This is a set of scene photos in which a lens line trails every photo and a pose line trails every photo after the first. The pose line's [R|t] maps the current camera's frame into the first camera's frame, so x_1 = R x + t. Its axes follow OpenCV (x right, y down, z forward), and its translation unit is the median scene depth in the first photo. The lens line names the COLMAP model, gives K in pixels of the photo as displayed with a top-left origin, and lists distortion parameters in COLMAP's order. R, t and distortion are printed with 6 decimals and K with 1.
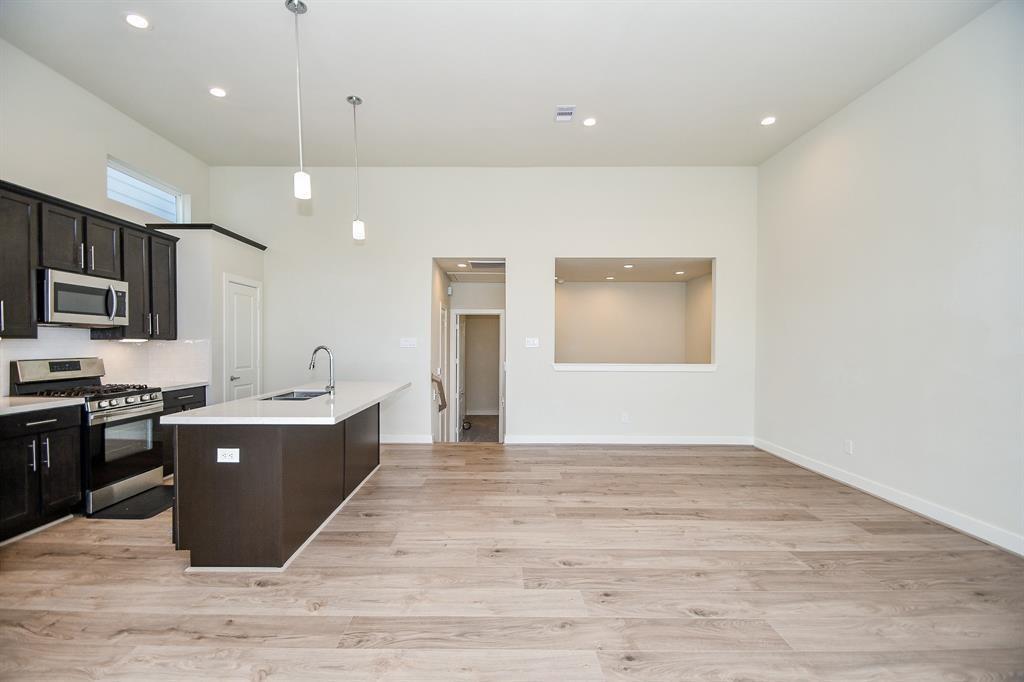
lens RADIAL K [[449.5, 0, 495.9], [0, 449.5, 350.2], [0, 0, 1]] dist [0.014747, -0.016573]
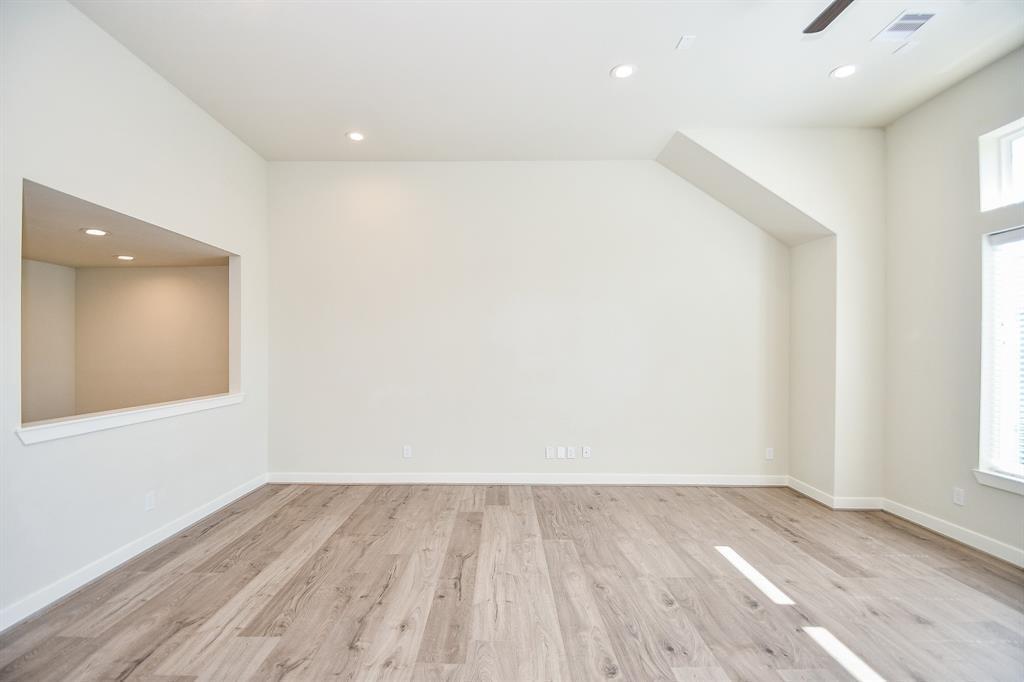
lens RADIAL K [[449.5, 0, 495.9], [0, 449.5, 350.2], [0, 0, 1]] dist [0.014747, -0.016573]
pose [[0.009185, -0.004953, 0.999946, -0.454074], [0.018819, 0.999811, 0.004779, -0.059873], [-0.999781, 0.018774, 0.009277, 0.877652]]
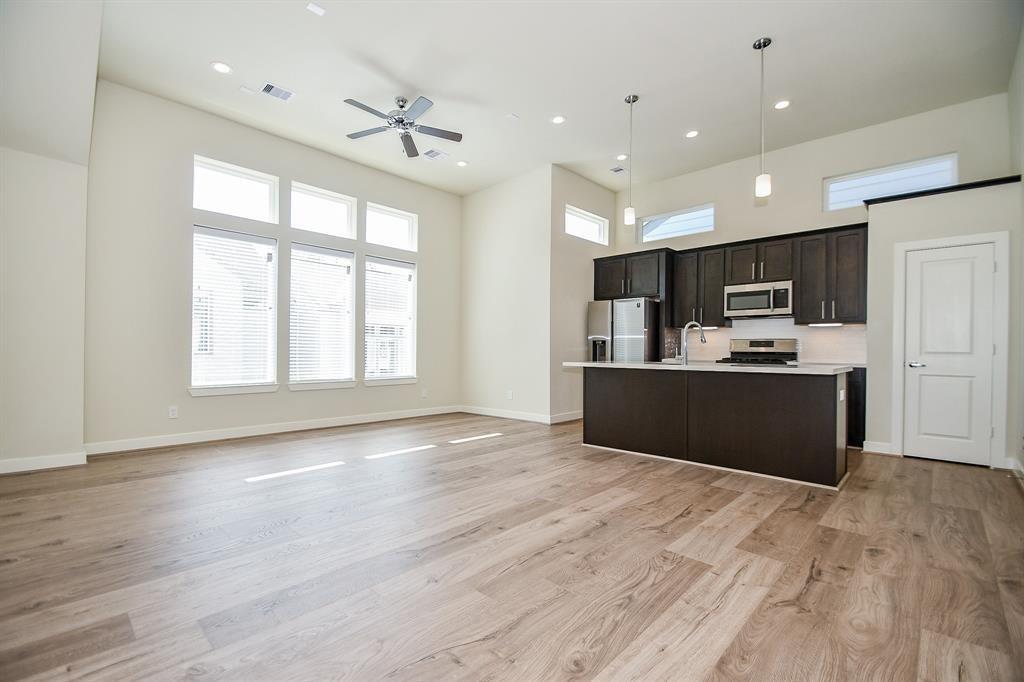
lens RADIAL K [[449.5, 0, 495.9], [0, 449.5, 350.2], [0, 0, 1]] dist [0.014747, -0.016573]
pose [[-0.697533, -0.009796, -0.716486, 0.791620], [-0.023916, 0.999668, 0.009616, 0.065128], [0.716153, 0.023843, -0.697535, 1.455709]]
